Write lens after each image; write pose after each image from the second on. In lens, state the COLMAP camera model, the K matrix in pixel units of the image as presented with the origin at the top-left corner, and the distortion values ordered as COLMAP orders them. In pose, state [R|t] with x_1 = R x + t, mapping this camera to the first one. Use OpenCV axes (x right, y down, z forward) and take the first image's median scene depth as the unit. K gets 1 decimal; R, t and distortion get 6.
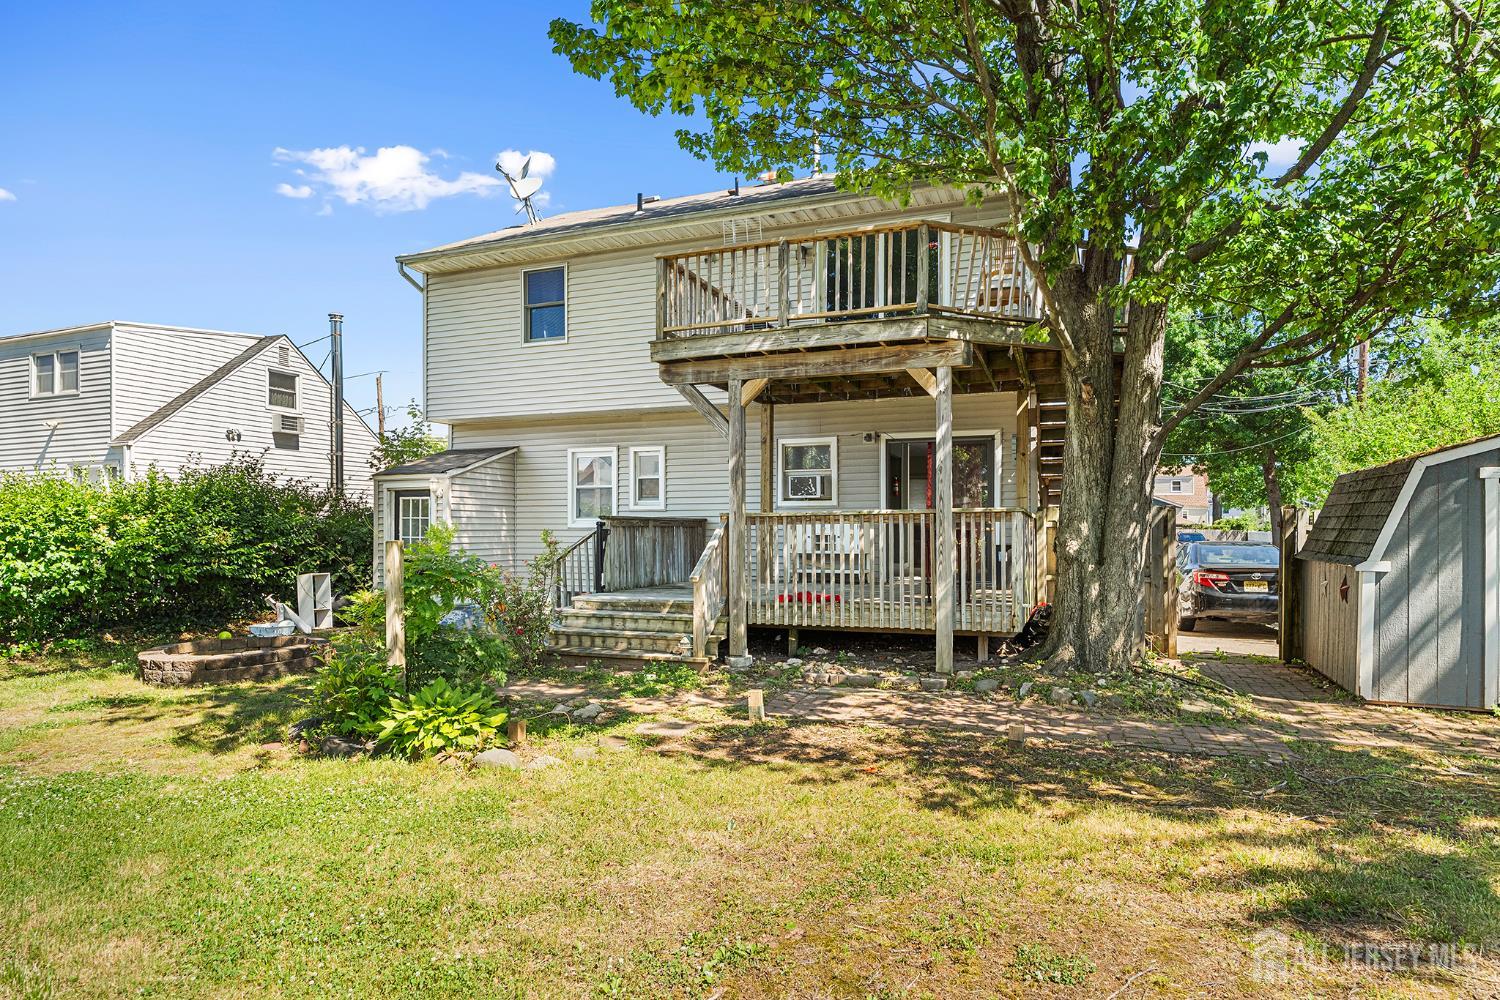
lens RADIAL K [[850.1, 0, 743.3], [0, 850.1, 536.8], [0, 0, 1]] dist [0.002510, -0.001820]
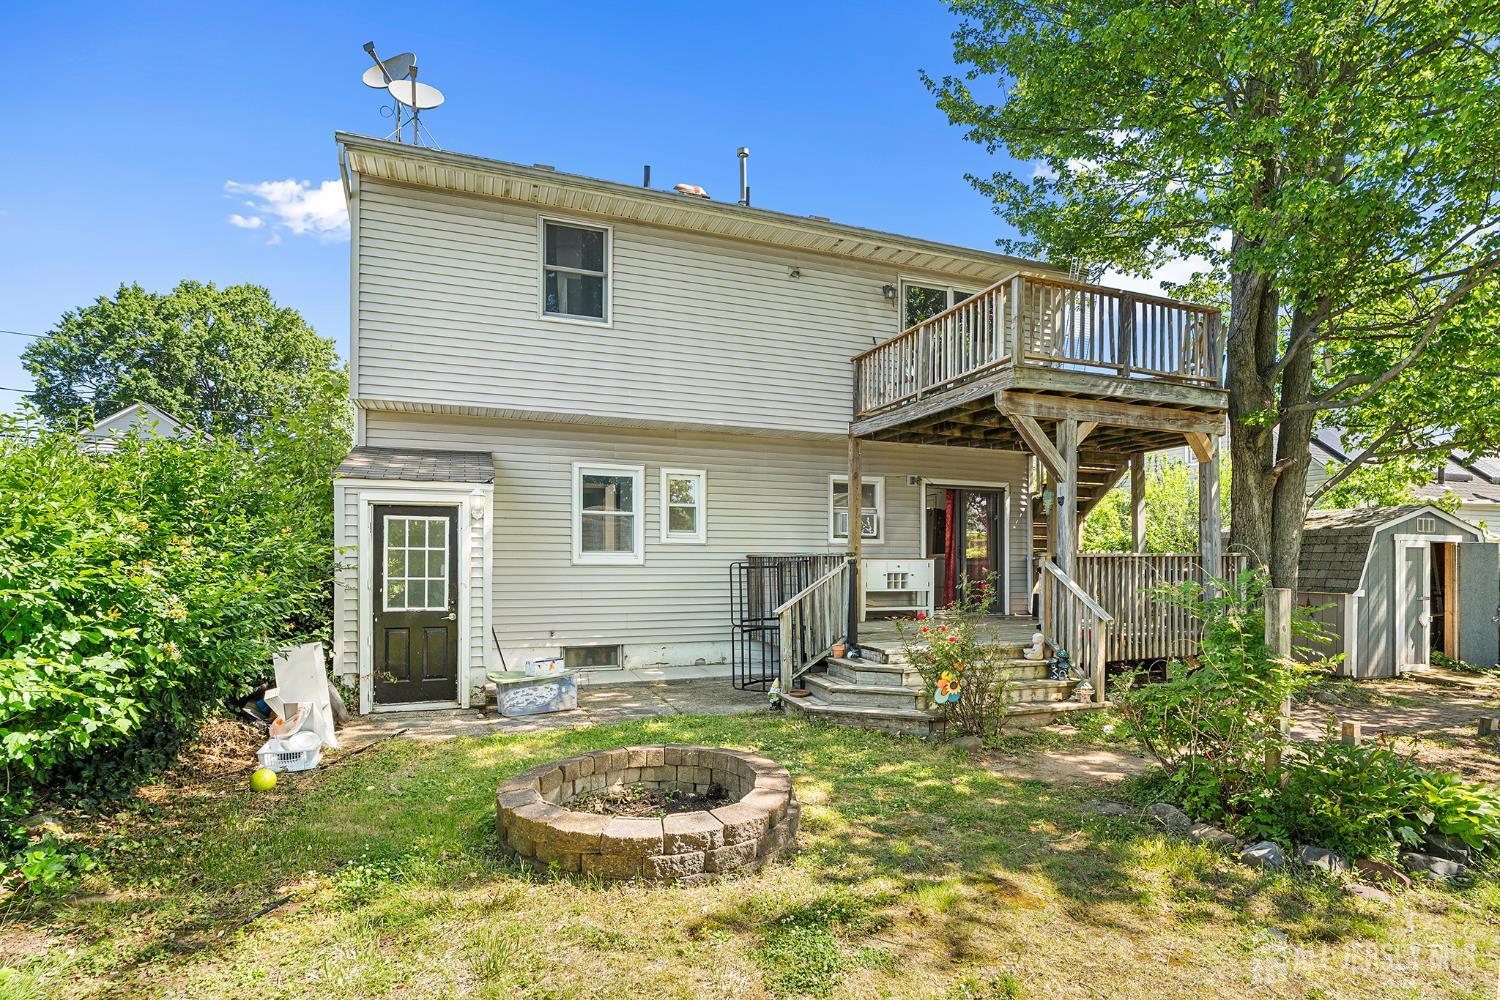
lens RADIAL K [[754.7, 0, 839.1], [0, 754.7, 572.7], [0, 0, 1]] dist [-0.000387, -0.003577]
pose [[0.736898, -0.004134, 0.675992, -0.609303], [0.000379, 0.999984, 0.005702, -0.008182], [-0.676004, -0.003946, 0.736887, 0.401957]]
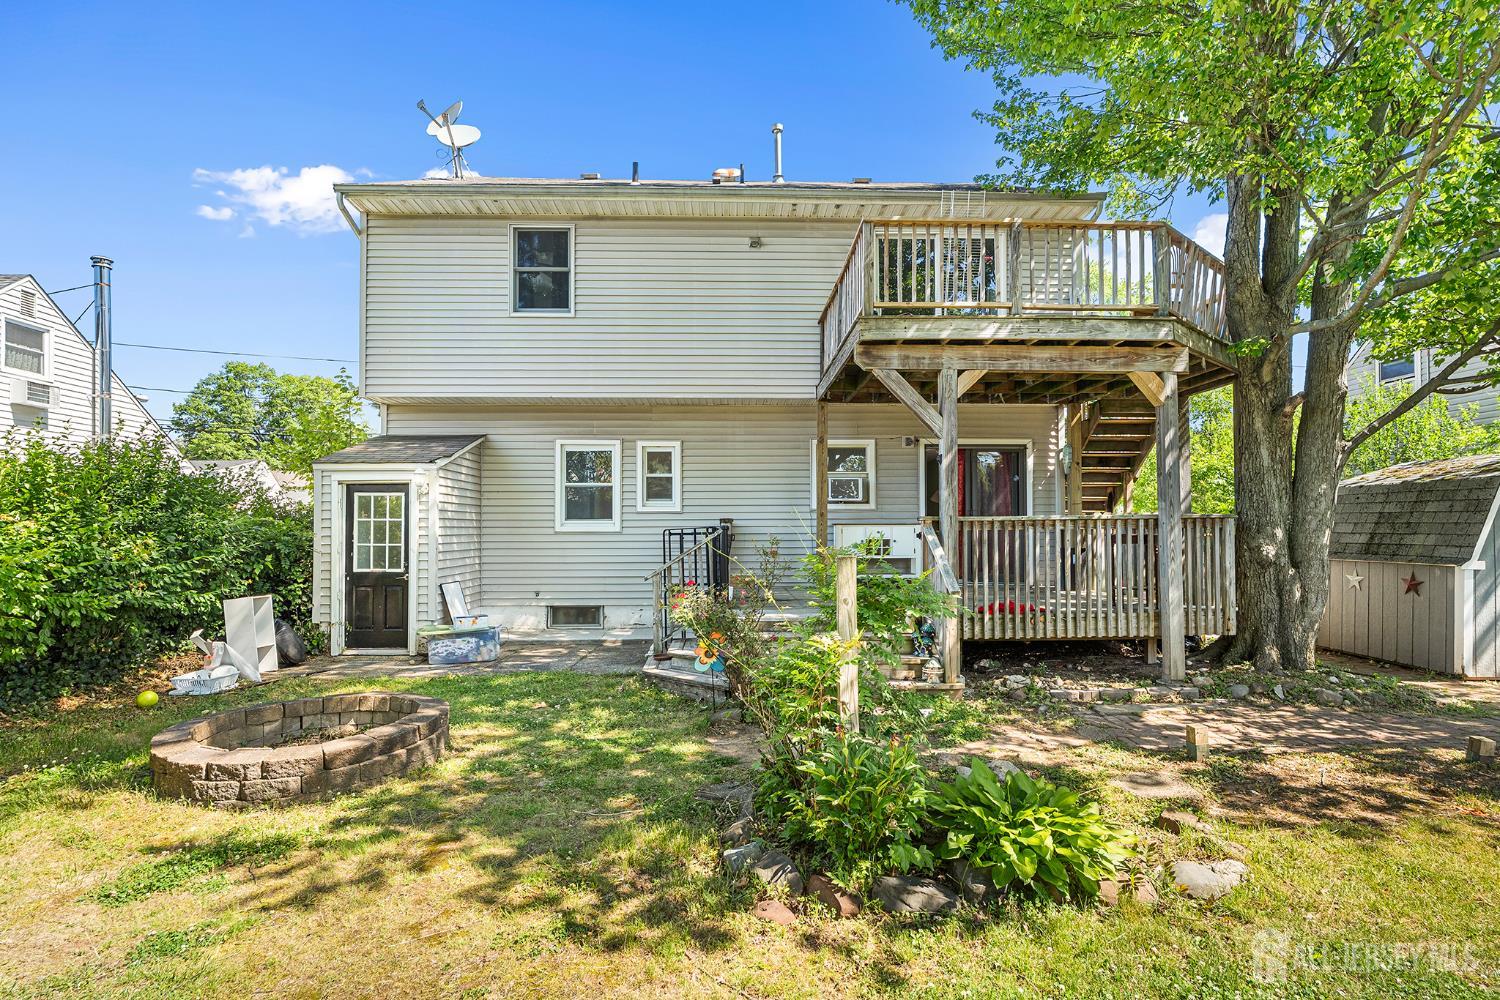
lens RADIAL K [[754.7, 0, 762.8], [0, 754.7, 529.5], [0, 0, 1]] dist [-0.000387, -0.003577]
pose [[0.921410, -0.001067, 0.388590, -0.381951], [0.004469, 0.999959, -0.007852, -0.007370], [-0.388565, 0.008971, 0.921377, 0.260644]]
